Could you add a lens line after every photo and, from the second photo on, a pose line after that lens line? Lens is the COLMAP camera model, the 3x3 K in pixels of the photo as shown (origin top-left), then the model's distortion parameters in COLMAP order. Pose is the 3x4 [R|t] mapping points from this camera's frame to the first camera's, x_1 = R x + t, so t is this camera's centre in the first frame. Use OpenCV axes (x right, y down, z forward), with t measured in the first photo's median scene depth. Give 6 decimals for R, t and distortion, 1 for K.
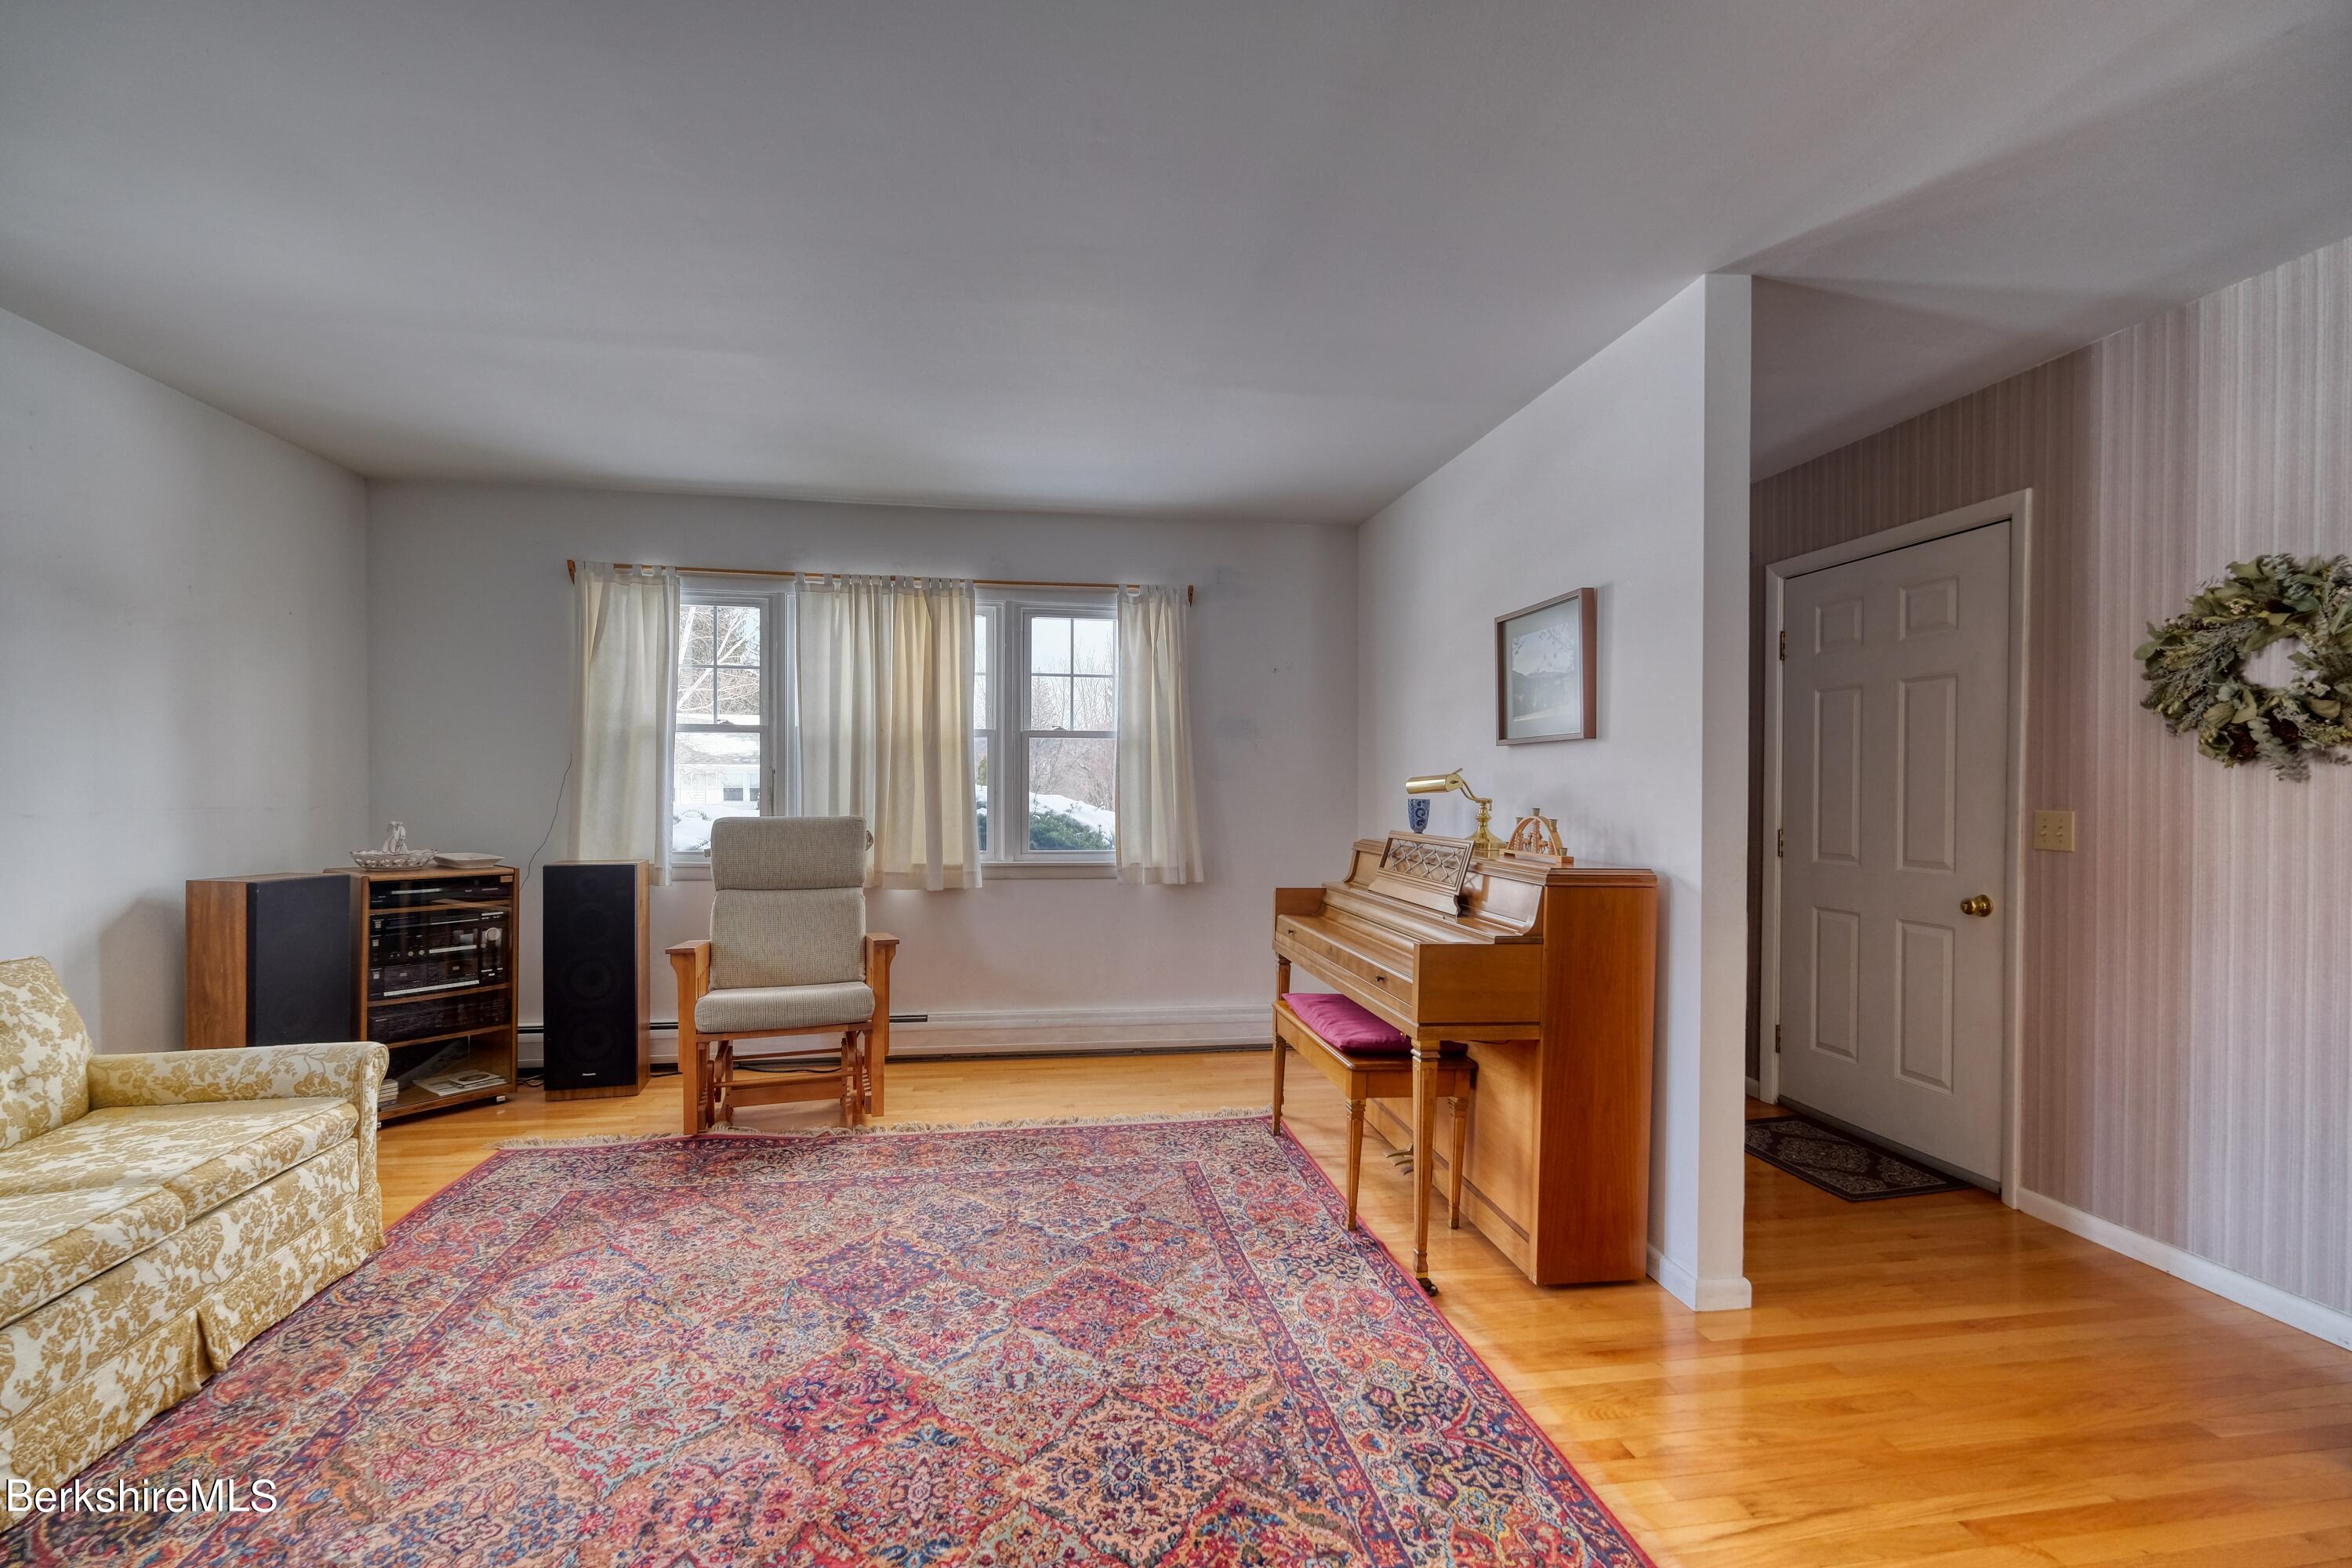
lens RADIAL K [[1029.4, 0, 1179.3], [0, 1029.4, 799.9], [0, 0, 1]] dist [-0.001609, 0.000518]
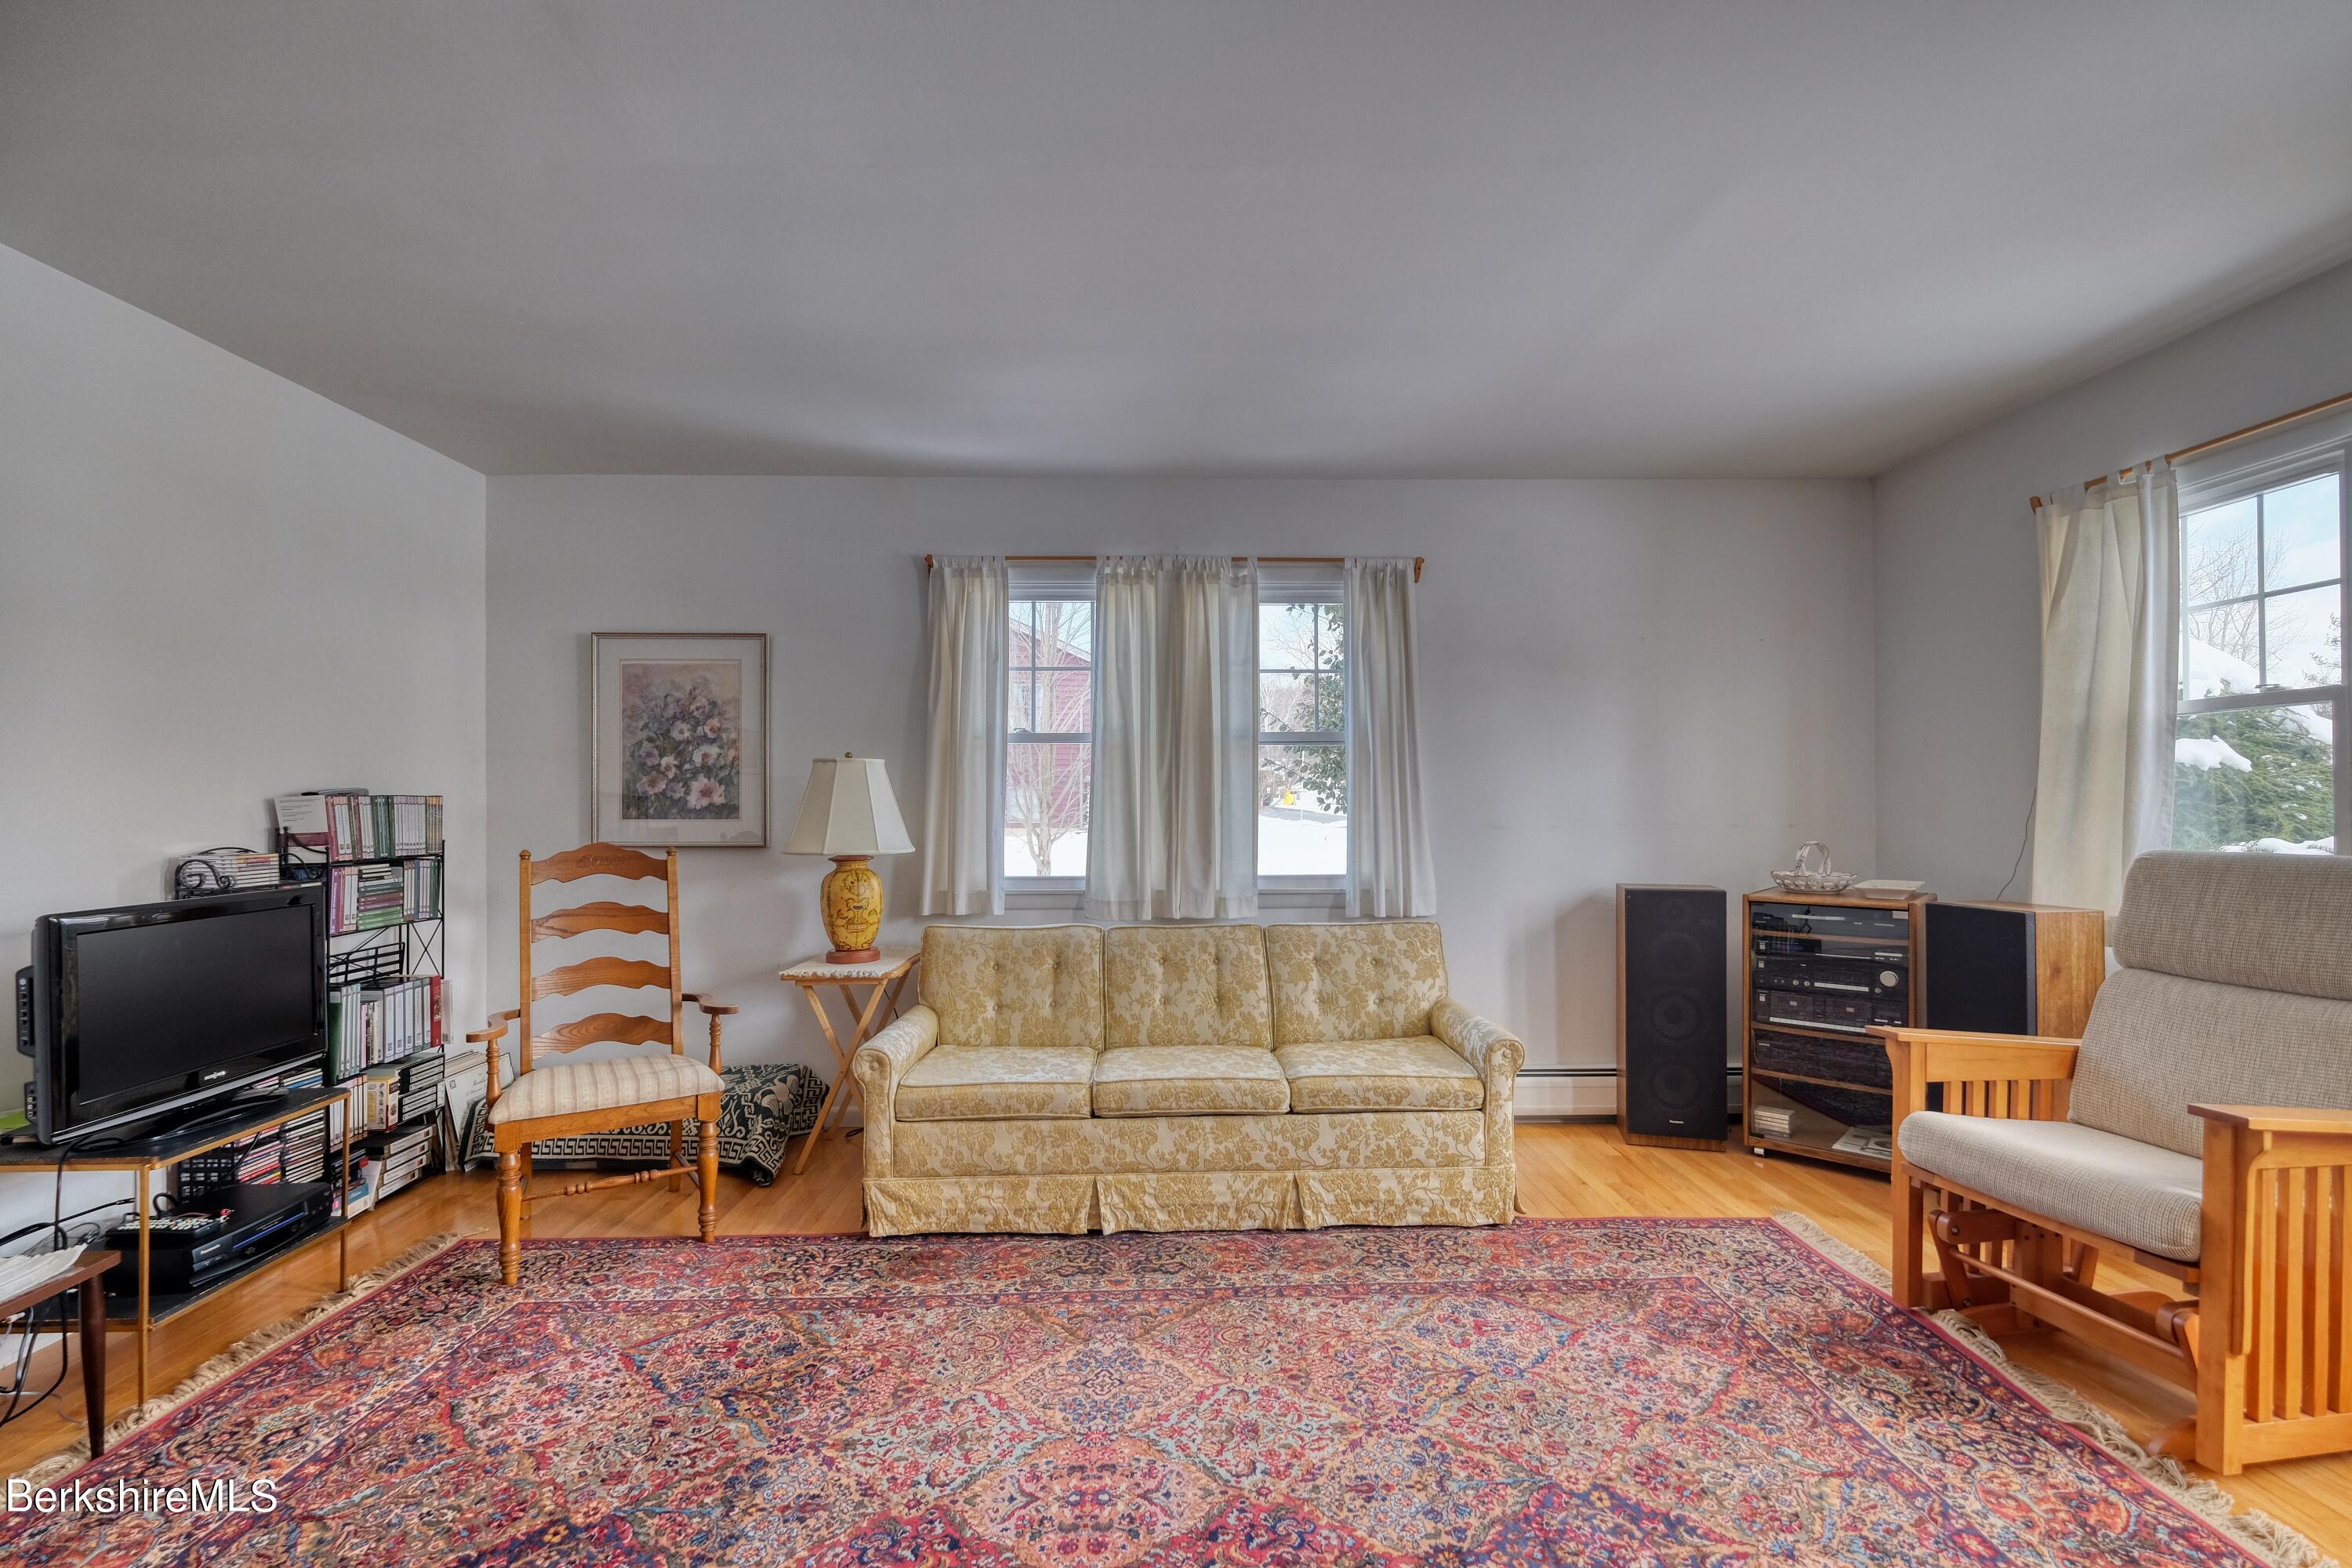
lens RADIAL K [[1029.4, 0, 1179.3], [0, 1029.4, 799.9], [0, 0, 1]] dist [-0.001609, 0.000518]
pose [[-0.141432, -0.013572, -0.989855, 0.395917], [-0.009367, 0.999880, -0.012371, -0.000156], [0.989904, 0.007523, -0.141542, 0.866150]]
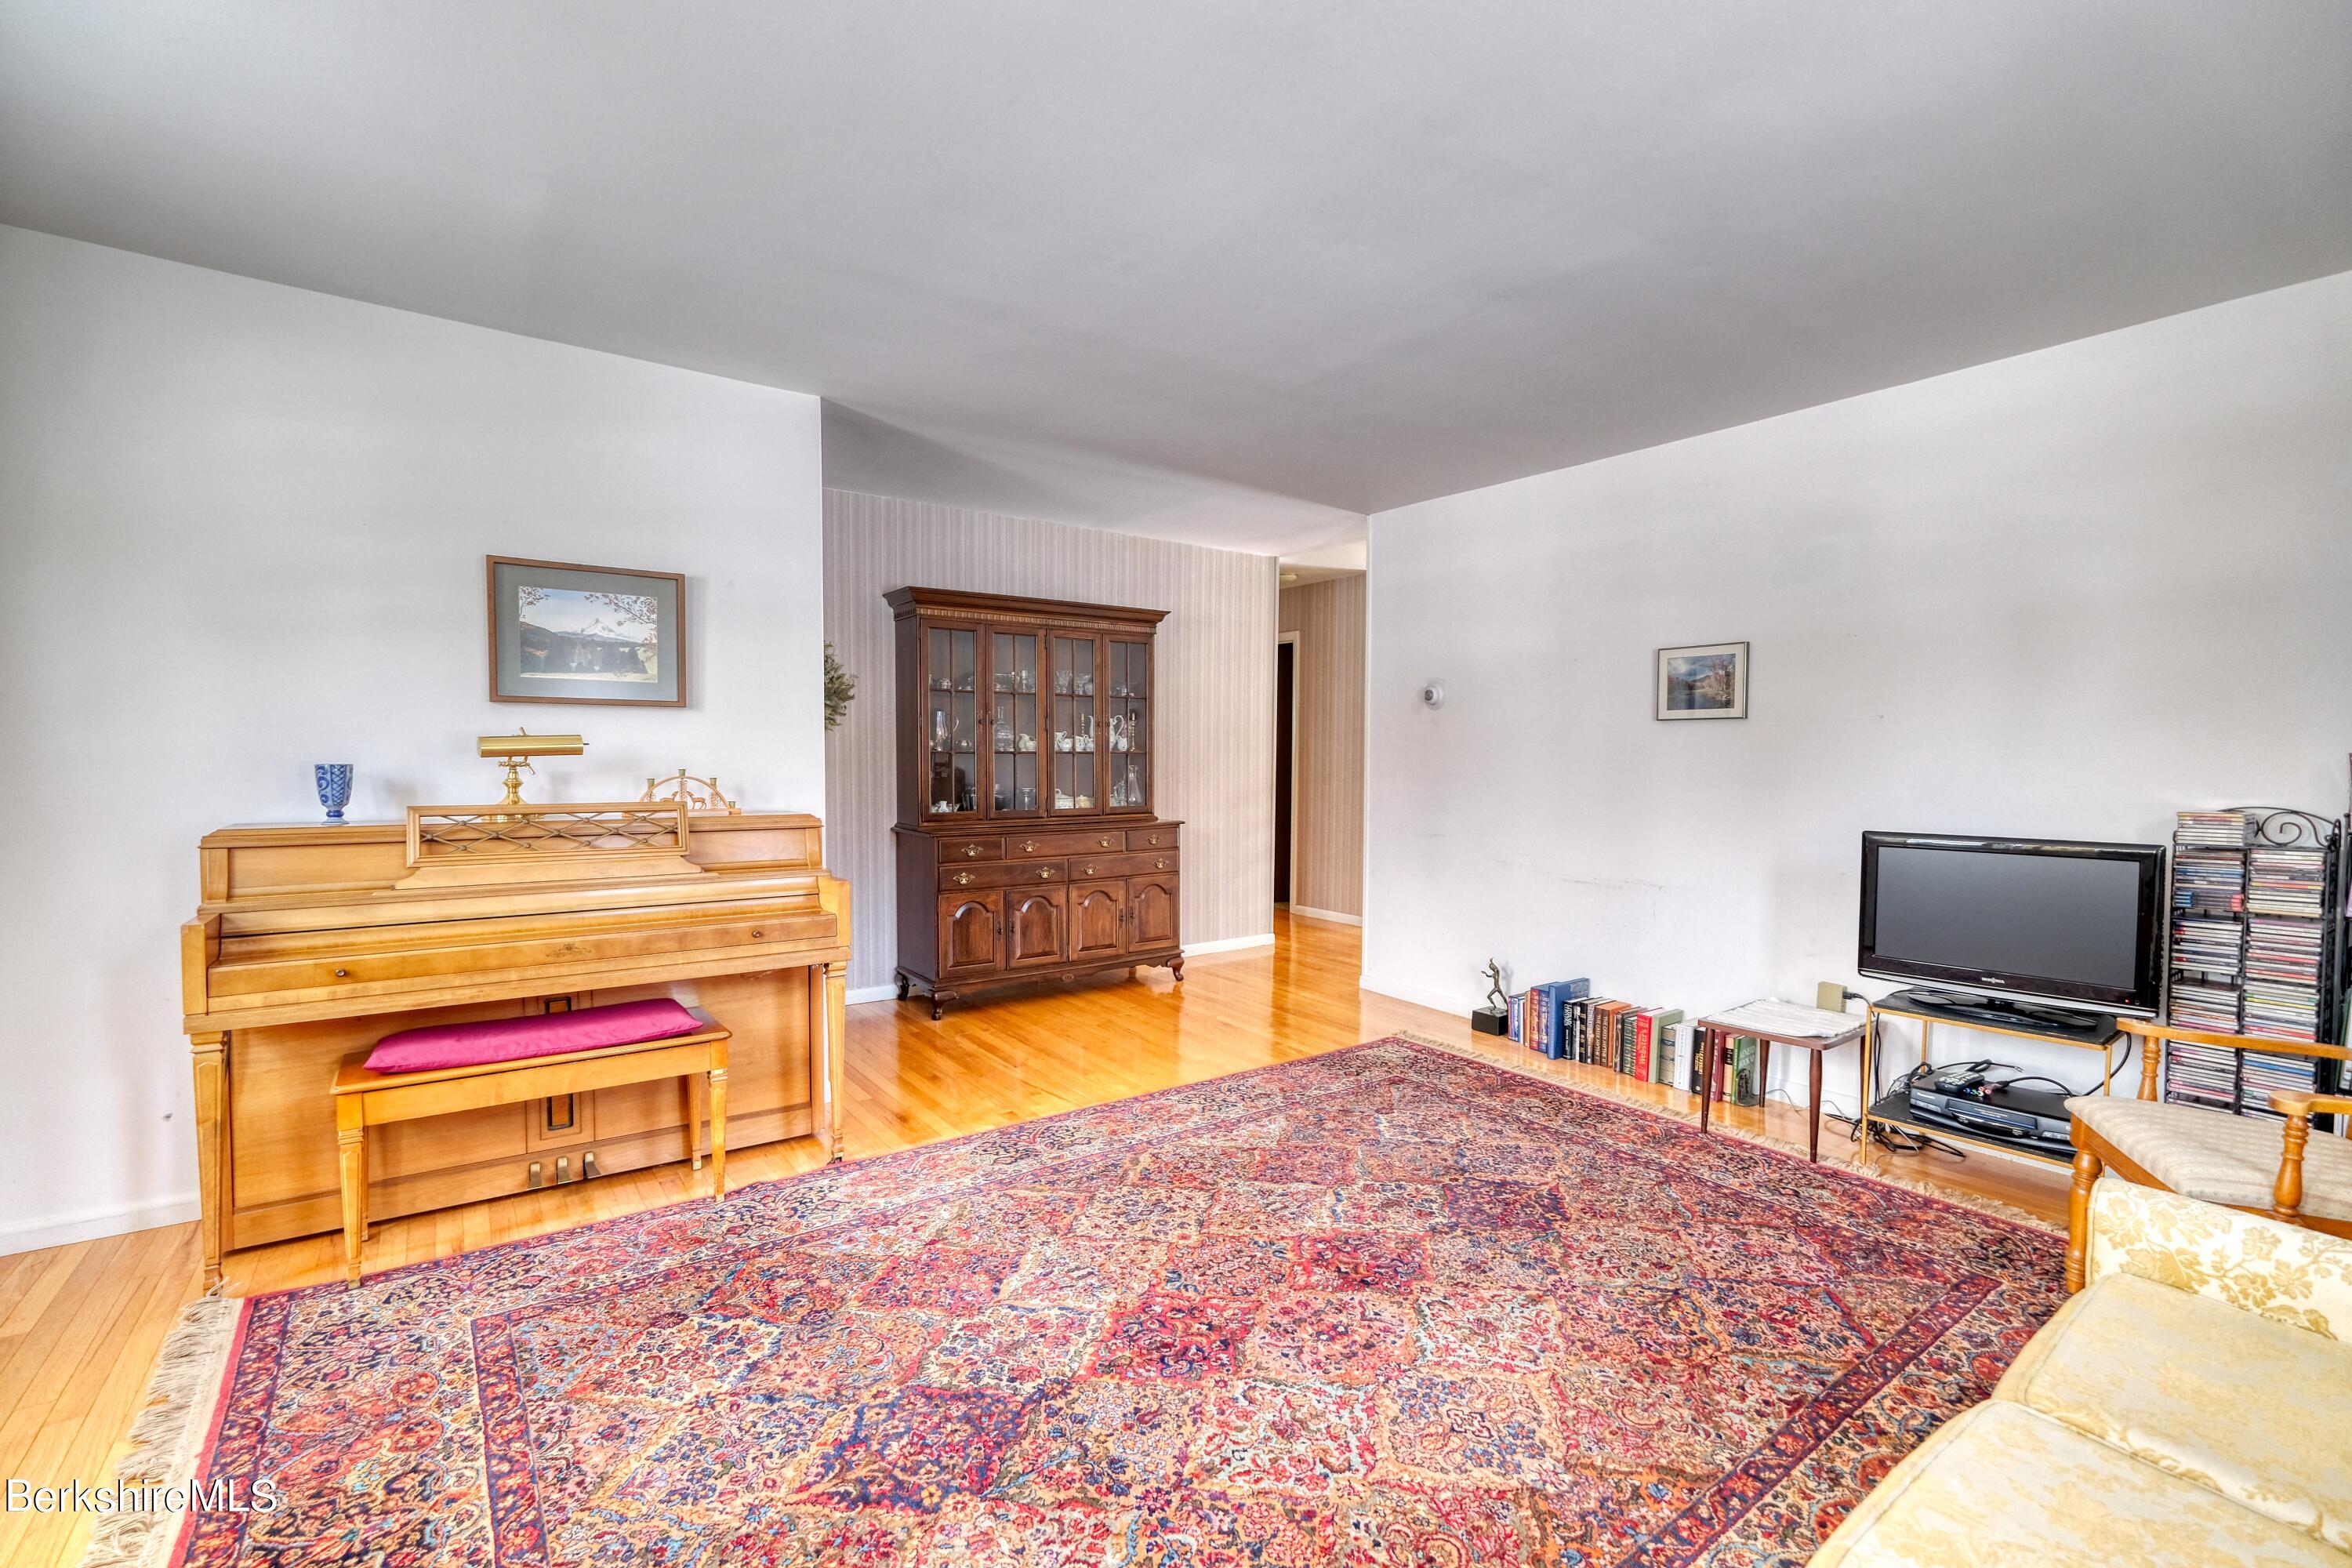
lens RADIAL K [[1029.4, 0, 1179.3], [0, 1029.4, 799.9], [0, 0, 1]] dist [-0.001609, 0.000518]
pose [[-0.450768, -0.051084, 0.891178, -1.036709], [0.001260, 0.998324, 0.057864, -0.025802], [-0.892640, 0.027206, -0.449948, 1.210186]]
